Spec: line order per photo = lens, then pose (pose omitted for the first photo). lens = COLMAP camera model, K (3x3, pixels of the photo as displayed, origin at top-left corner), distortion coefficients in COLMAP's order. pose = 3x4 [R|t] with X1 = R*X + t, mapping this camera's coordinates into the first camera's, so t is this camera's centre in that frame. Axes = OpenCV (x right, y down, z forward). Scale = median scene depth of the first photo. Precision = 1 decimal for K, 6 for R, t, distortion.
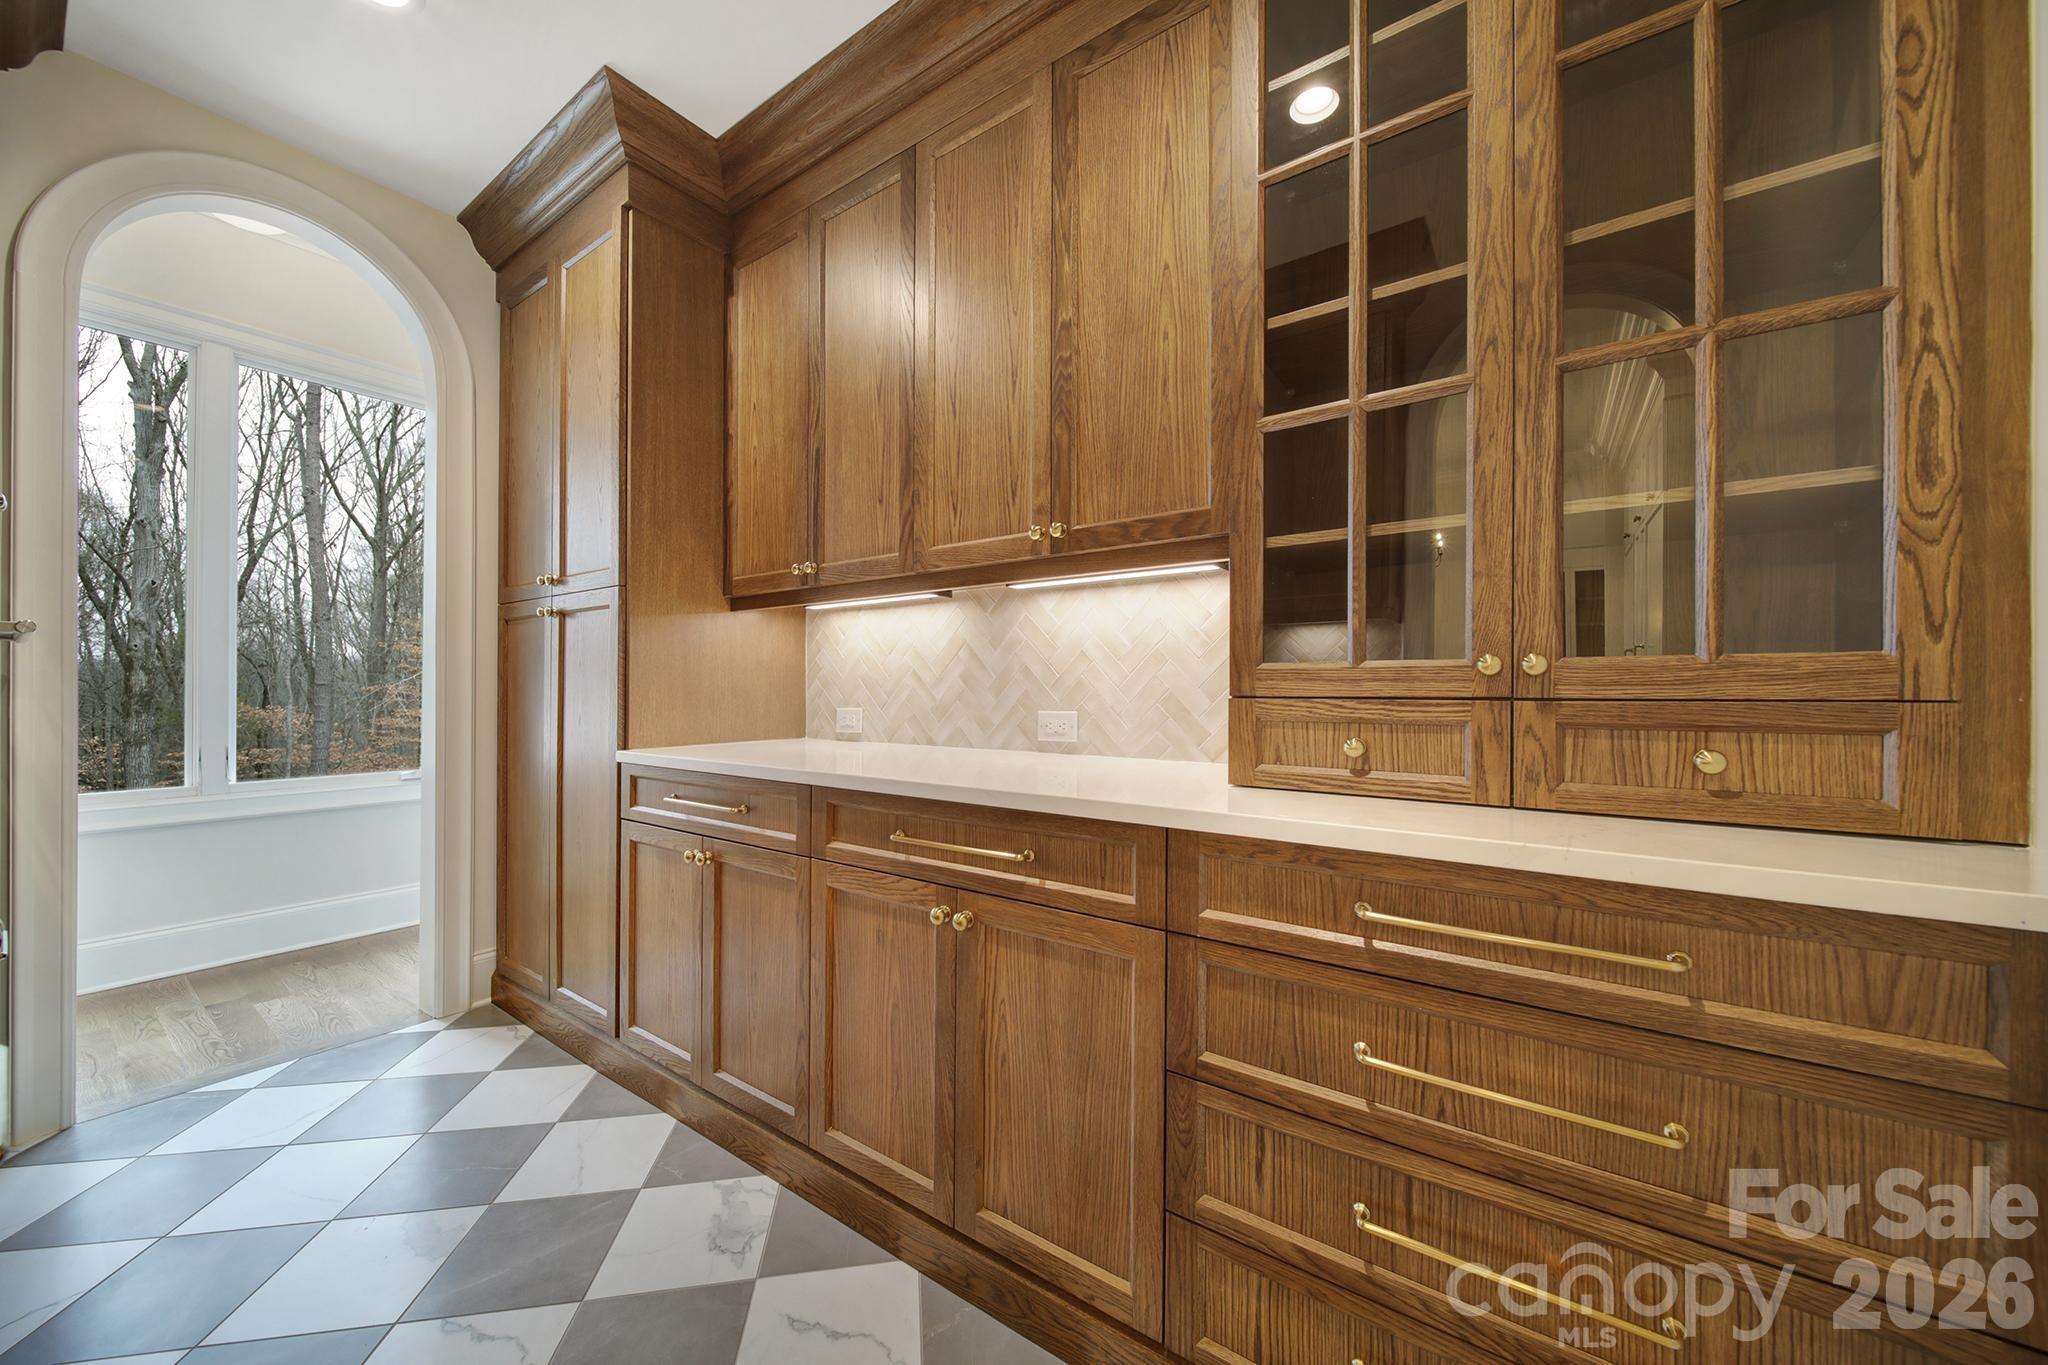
lens RADIAL K [[727.8, 0, 1024.0], [0, 727.8, 682.5], [0, 0, 1]] dist [-0.000364, -0.000045]
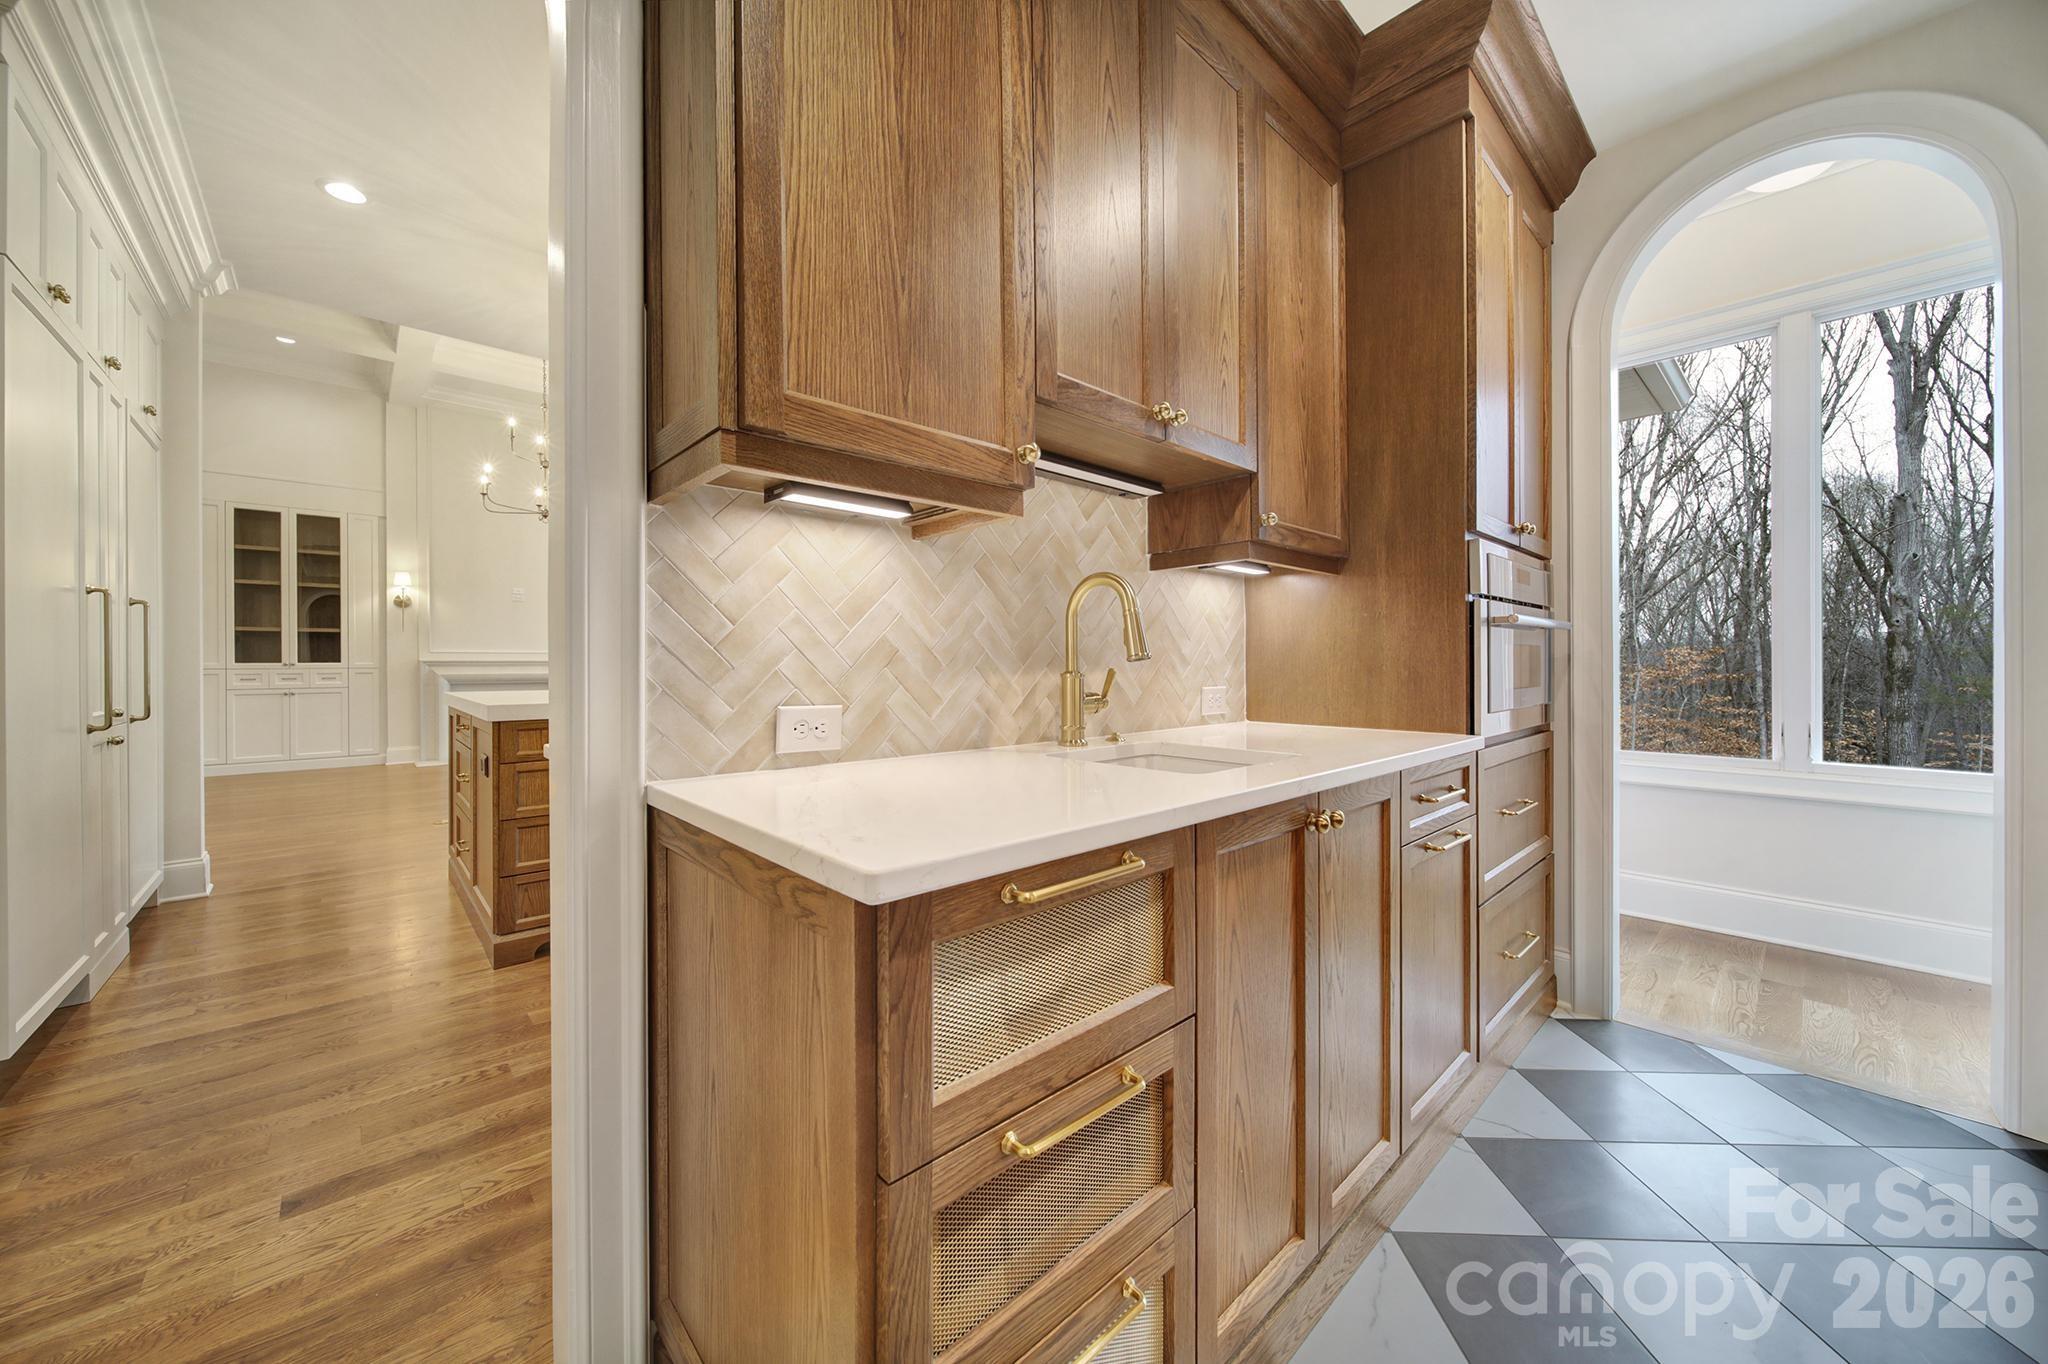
lens RADIAL K [[738.8, 0, 1023.6], [0, 738.8, 651.2], [0, 0, 1]] dist [-0.000507, -0.000117]
pose [[-0.204739, -0.017054, -0.978668, 0.076961], [0.007783, 0.999788, -0.019050, 0.003001], [0.978786, -0.011517, -0.204562, 0.180237]]
